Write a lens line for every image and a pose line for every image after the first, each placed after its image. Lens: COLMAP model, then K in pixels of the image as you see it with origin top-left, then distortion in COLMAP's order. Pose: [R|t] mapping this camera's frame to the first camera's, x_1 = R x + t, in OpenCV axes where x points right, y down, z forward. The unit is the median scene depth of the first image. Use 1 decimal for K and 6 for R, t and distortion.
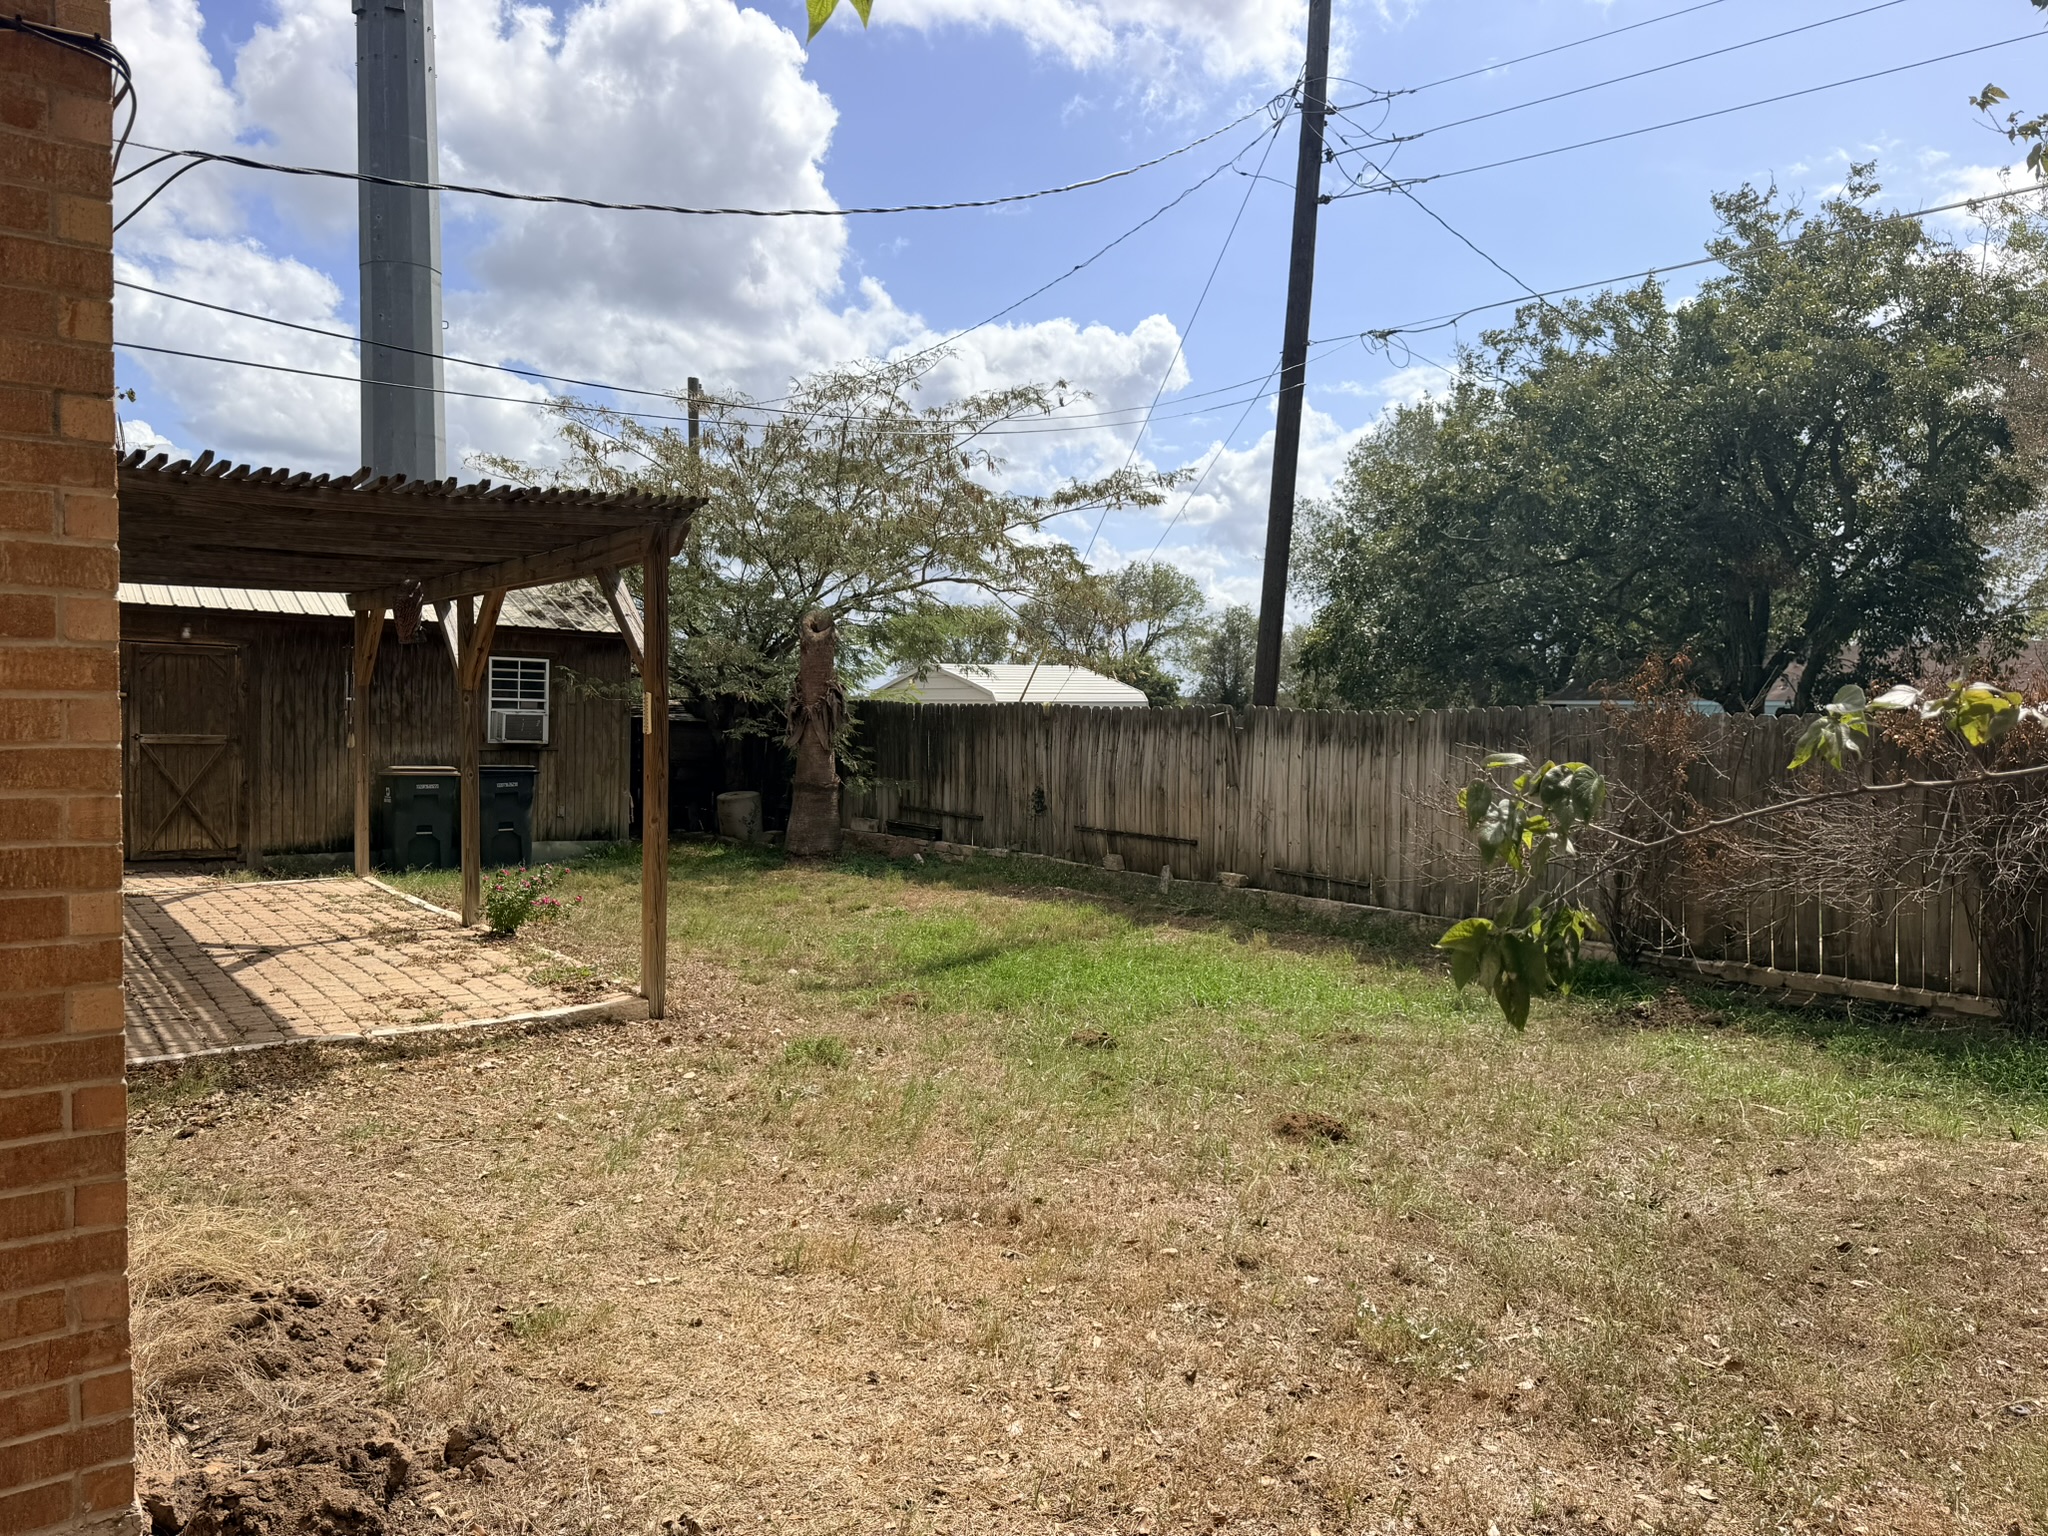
lens RADIAL K [[1449.1, 0, 1019.3], [0, 1449.1, 772.6], [0, 0, 1]] dist [0.067981, -0.090834]
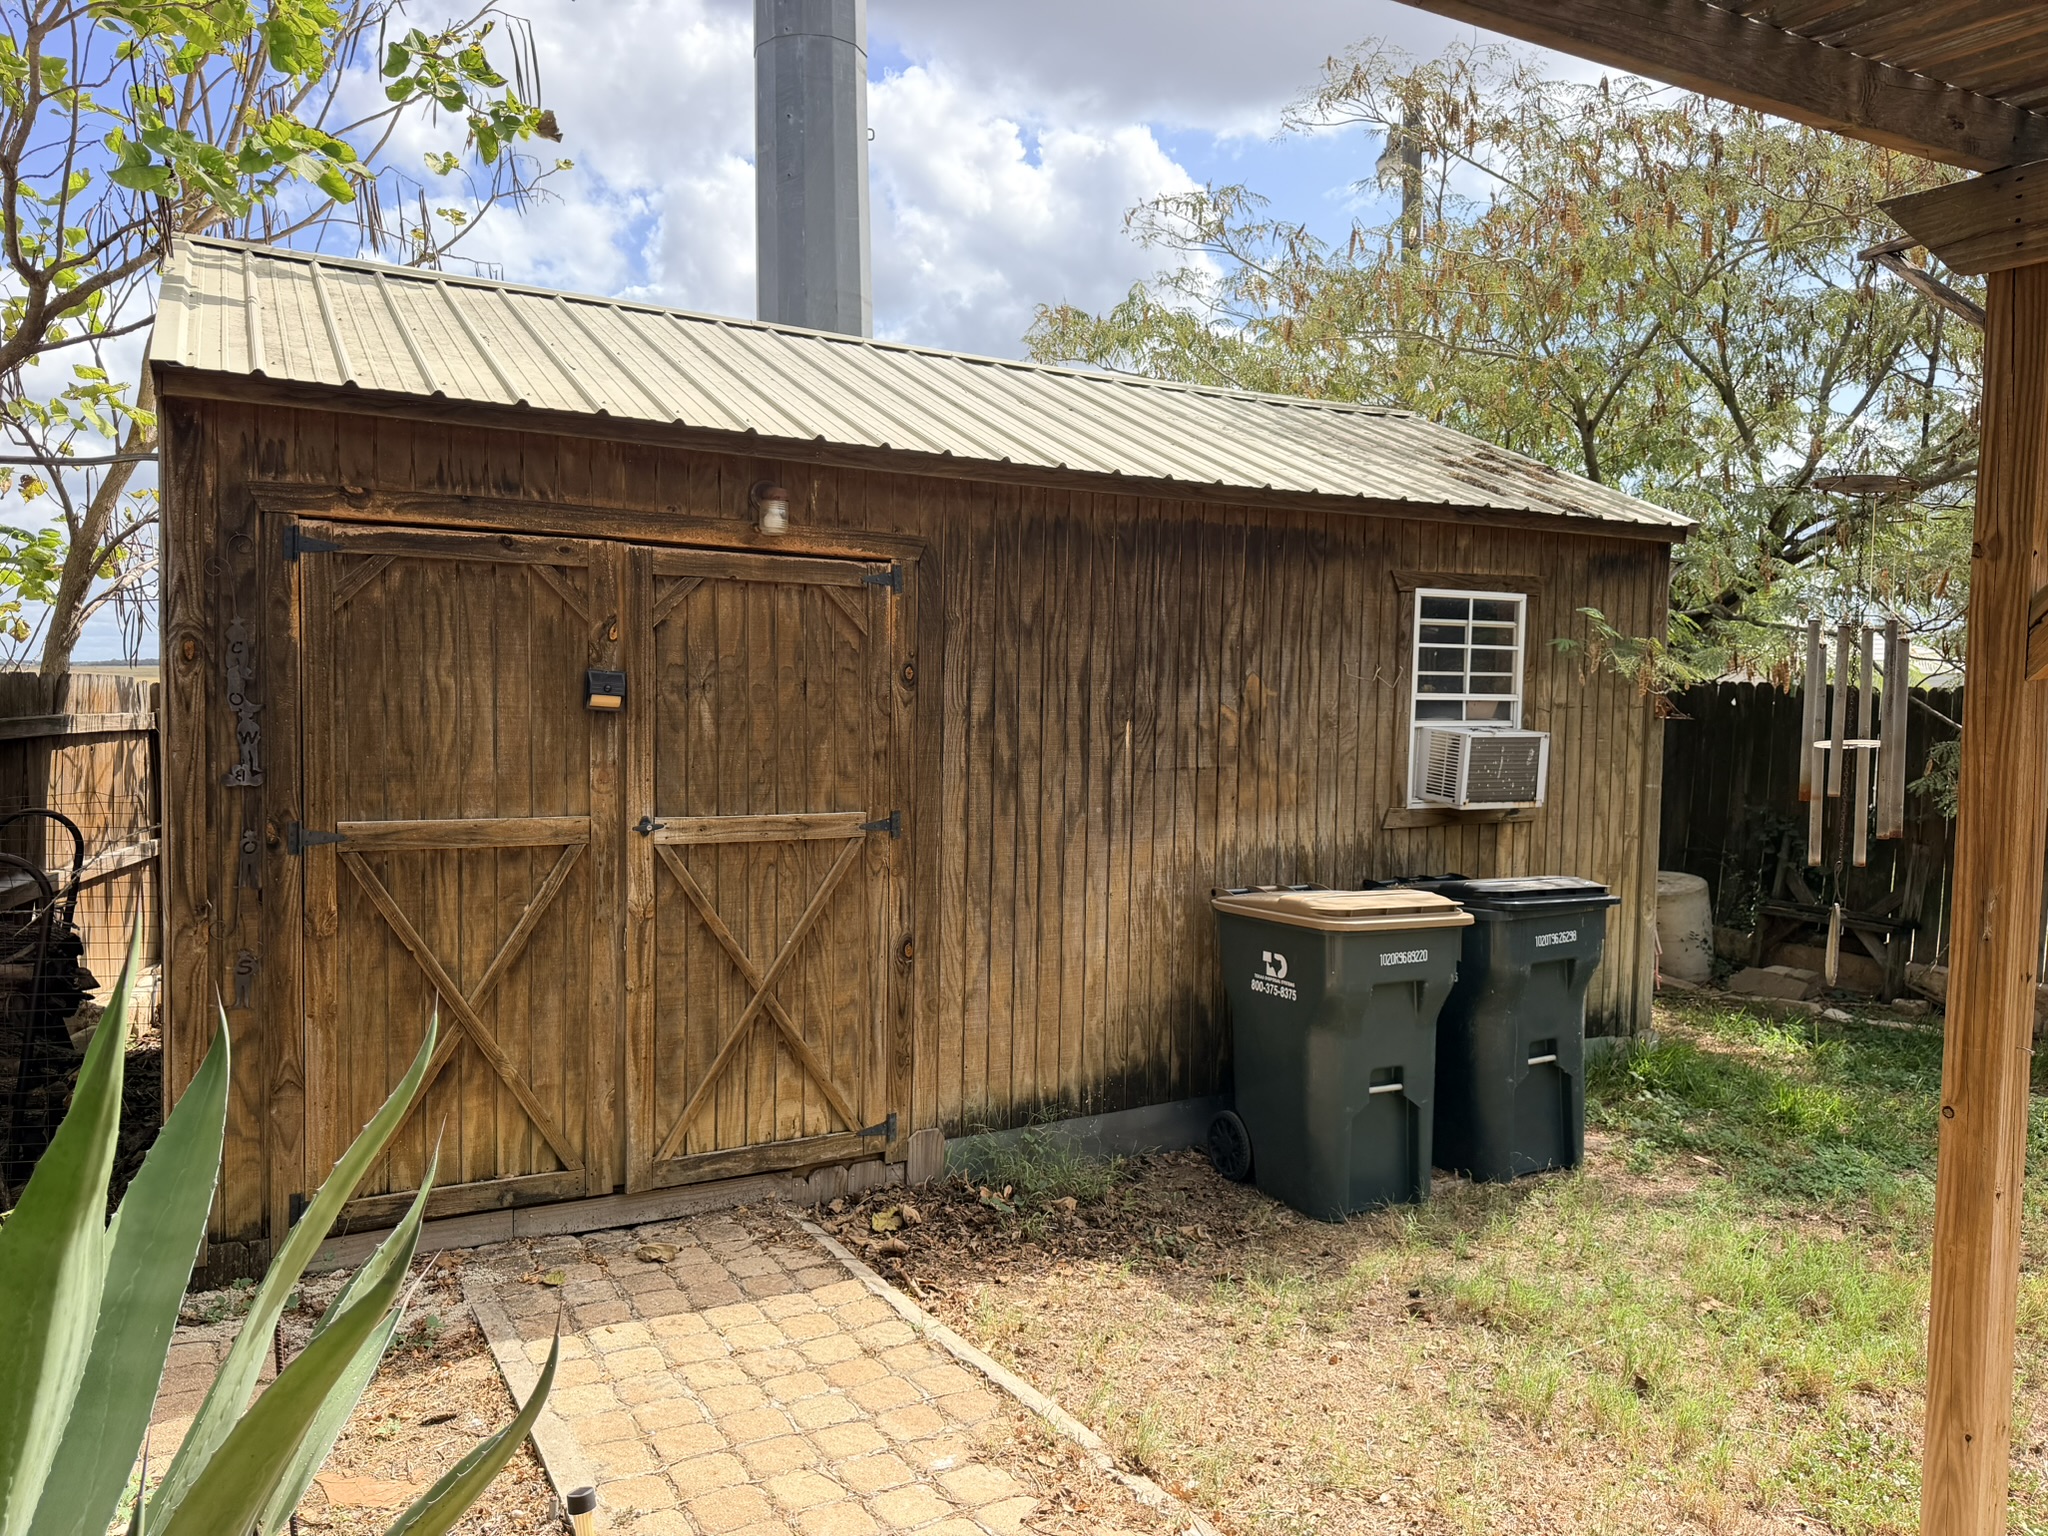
lens RADIAL K [[1449.1, 0, 1032.8], [0, 1449.1, 765.3], [0, 0, 1]] dist [0.067981, -0.090834]
pose [[0.990653, 0.002825, -0.136374, -0.440008], [-0.000198, 0.999814, 0.019274, -0.042291], [0.136403, -0.019067, 0.990470, 0.640324]]
